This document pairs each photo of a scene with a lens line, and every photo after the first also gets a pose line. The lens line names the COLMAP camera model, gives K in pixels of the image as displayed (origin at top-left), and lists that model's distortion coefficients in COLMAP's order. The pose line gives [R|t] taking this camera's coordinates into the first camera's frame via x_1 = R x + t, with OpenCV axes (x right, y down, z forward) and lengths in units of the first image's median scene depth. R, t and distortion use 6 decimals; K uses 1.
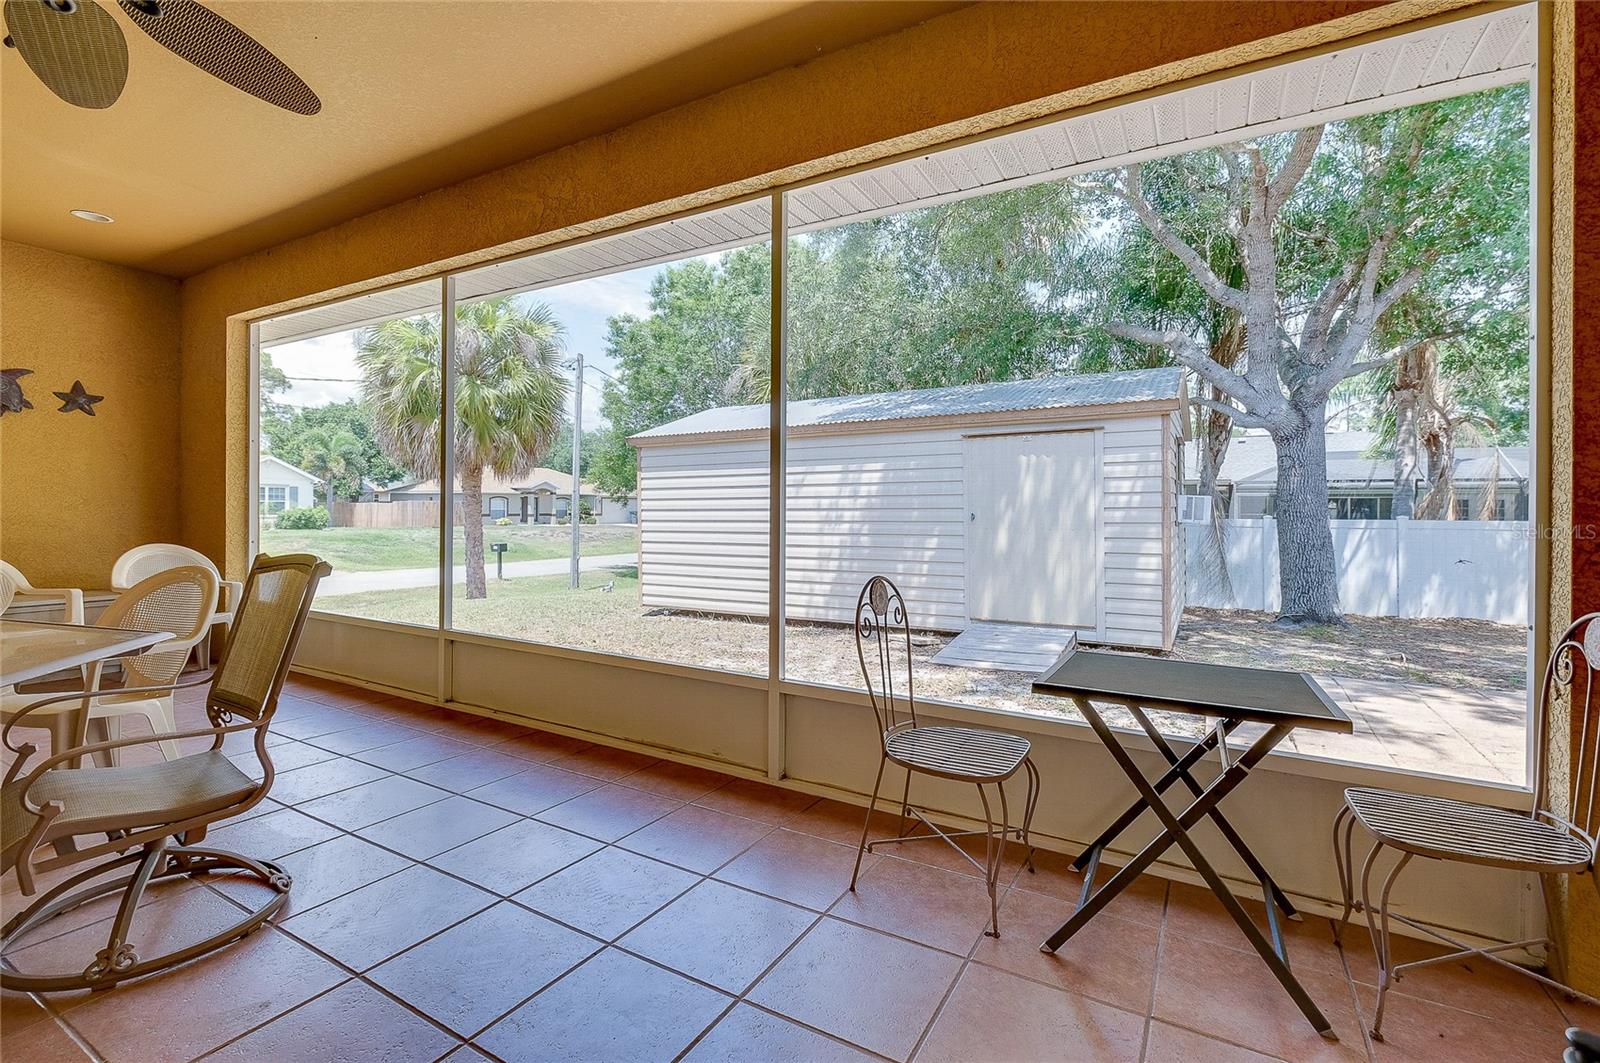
lens RADIAL K [[705.9, 0, 762.5], [0, 705.9, 513.0], [0, 0, 1]] dist [-0.001928, 0.001513]
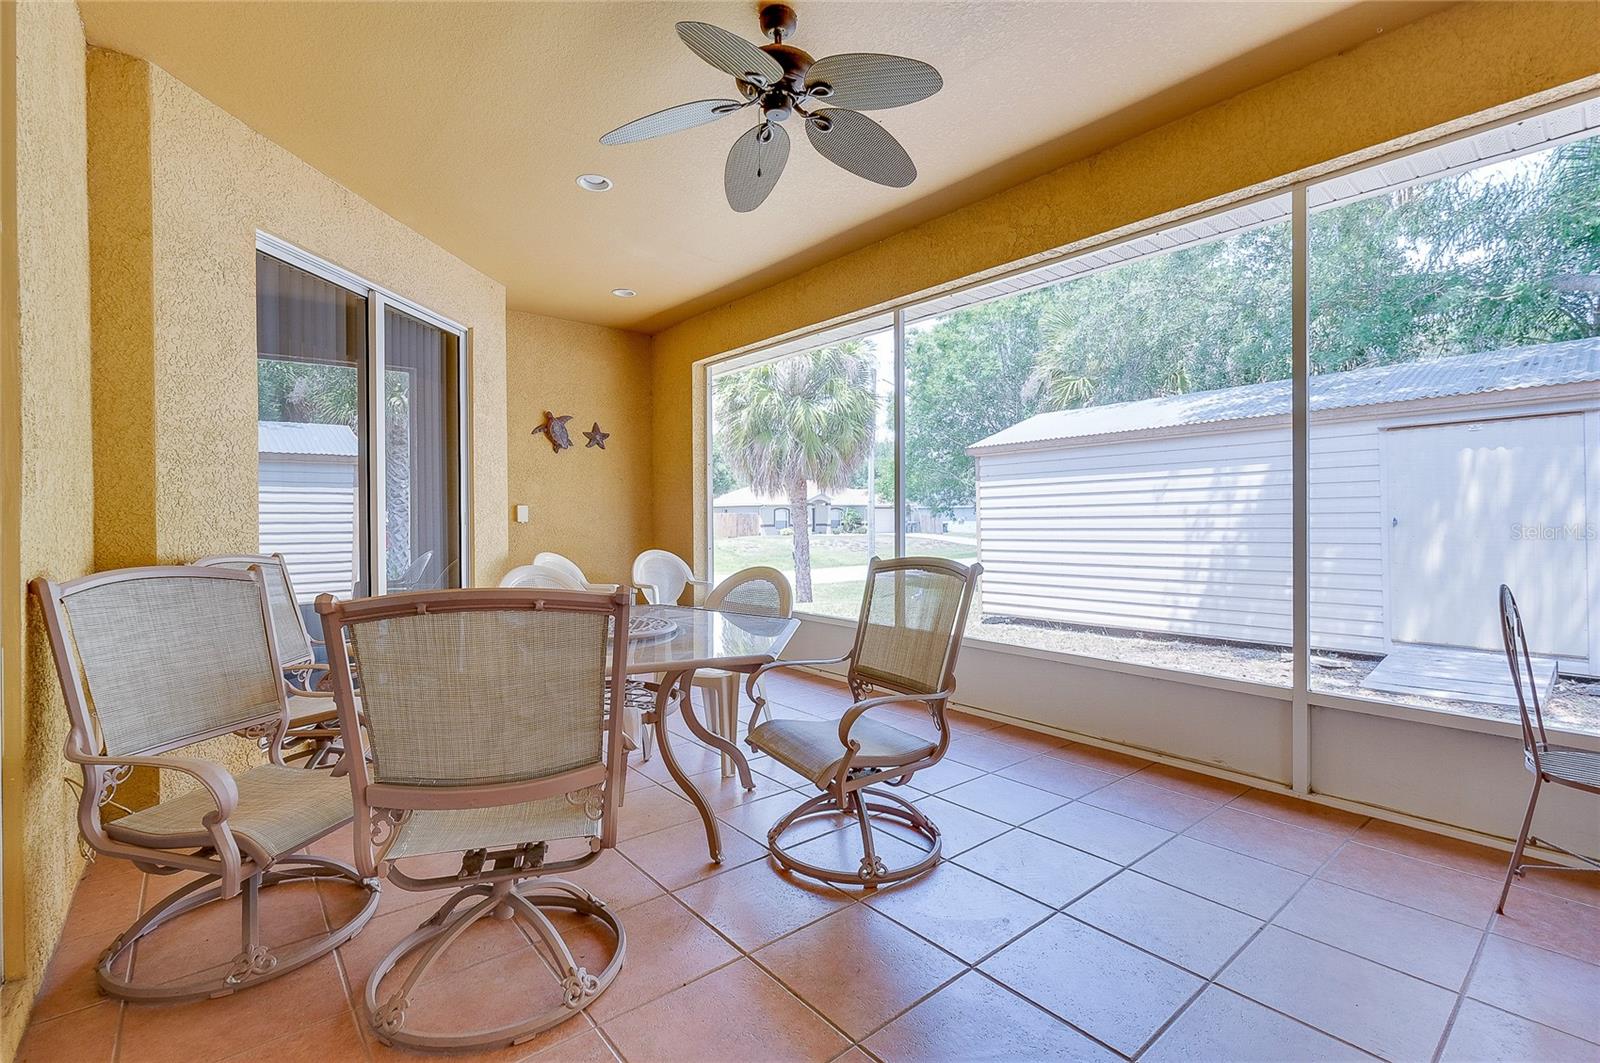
lens RADIAL K [[705.9, 0, 793.7], [0, 705.9, 521.8], [0, 0, 1]] dist [-0.001928, 0.001513]
pose [[0.947060, -0.010774, -0.320876, -0.123334], [0.010336, 0.999942, -0.003069, 0.000336], [0.320890, -0.000410, 0.947116, -0.052875]]
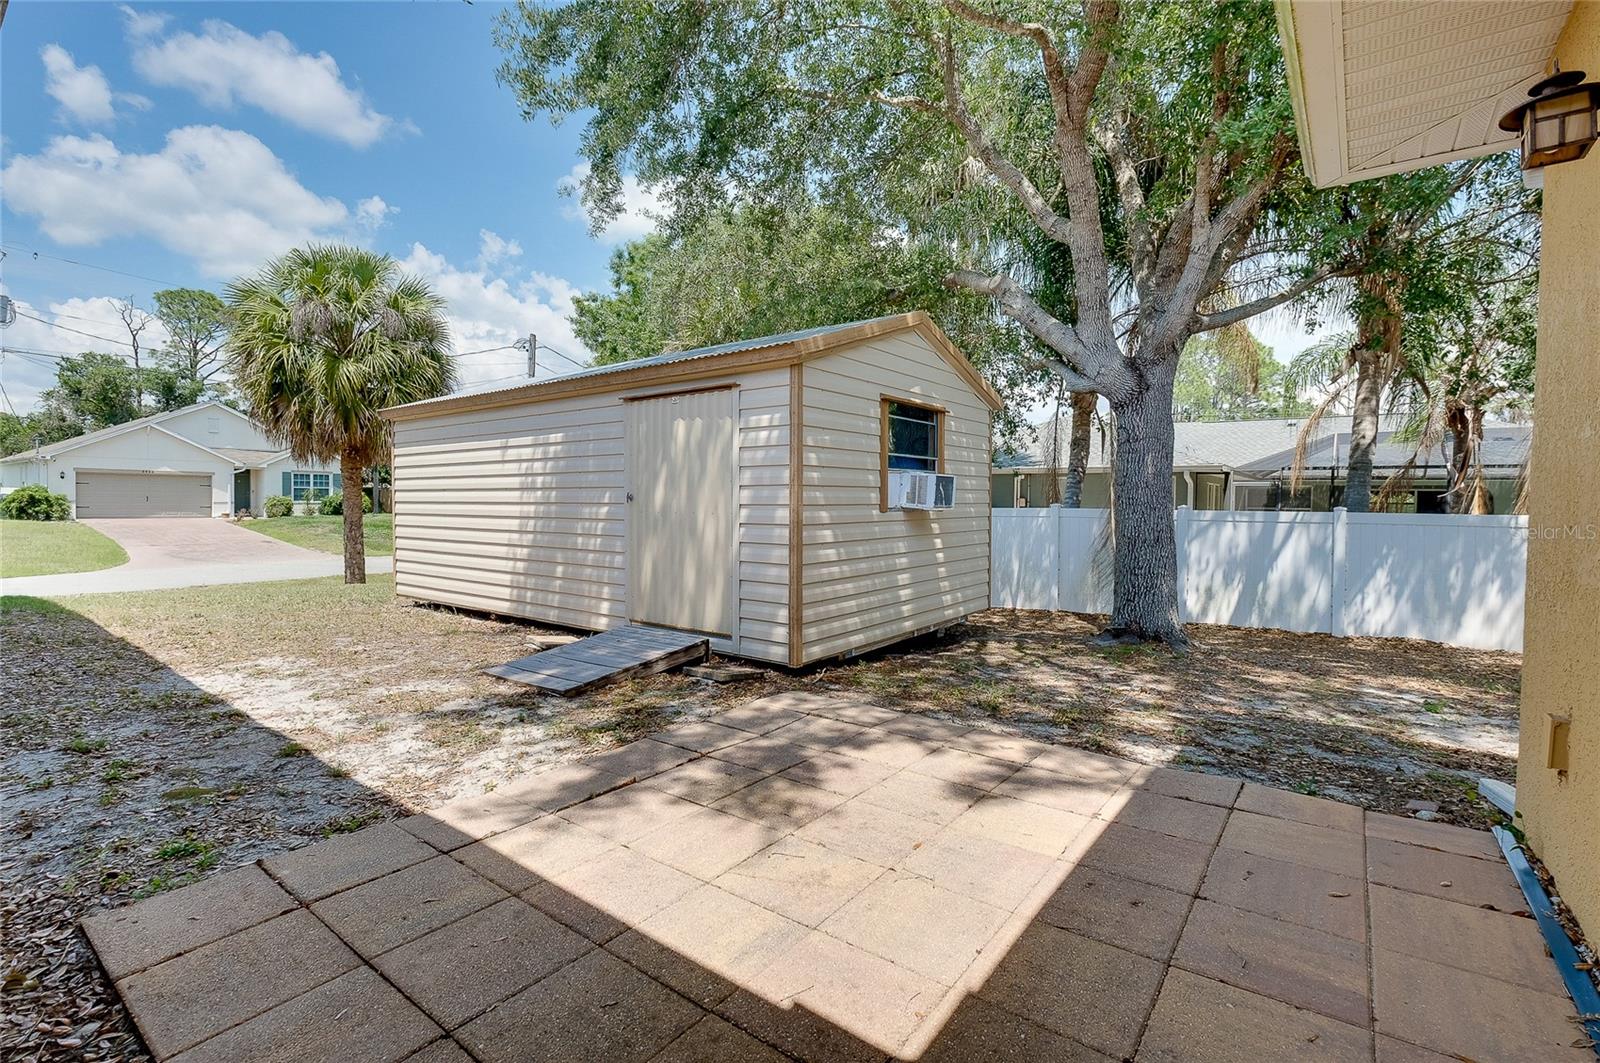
lens RADIAL K [[705.9, 0, 801.6], [0, 705.9, 528.9], [0, 0, 1]] dist [-0.001928, 0.001513]
pose [[0.993393, 0.012789, -0.114045, 0.523886], [-0.009029, 0.999400, 0.033426, 0.011186], [0.114404, -0.032175, 0.992913, 0.180092]]
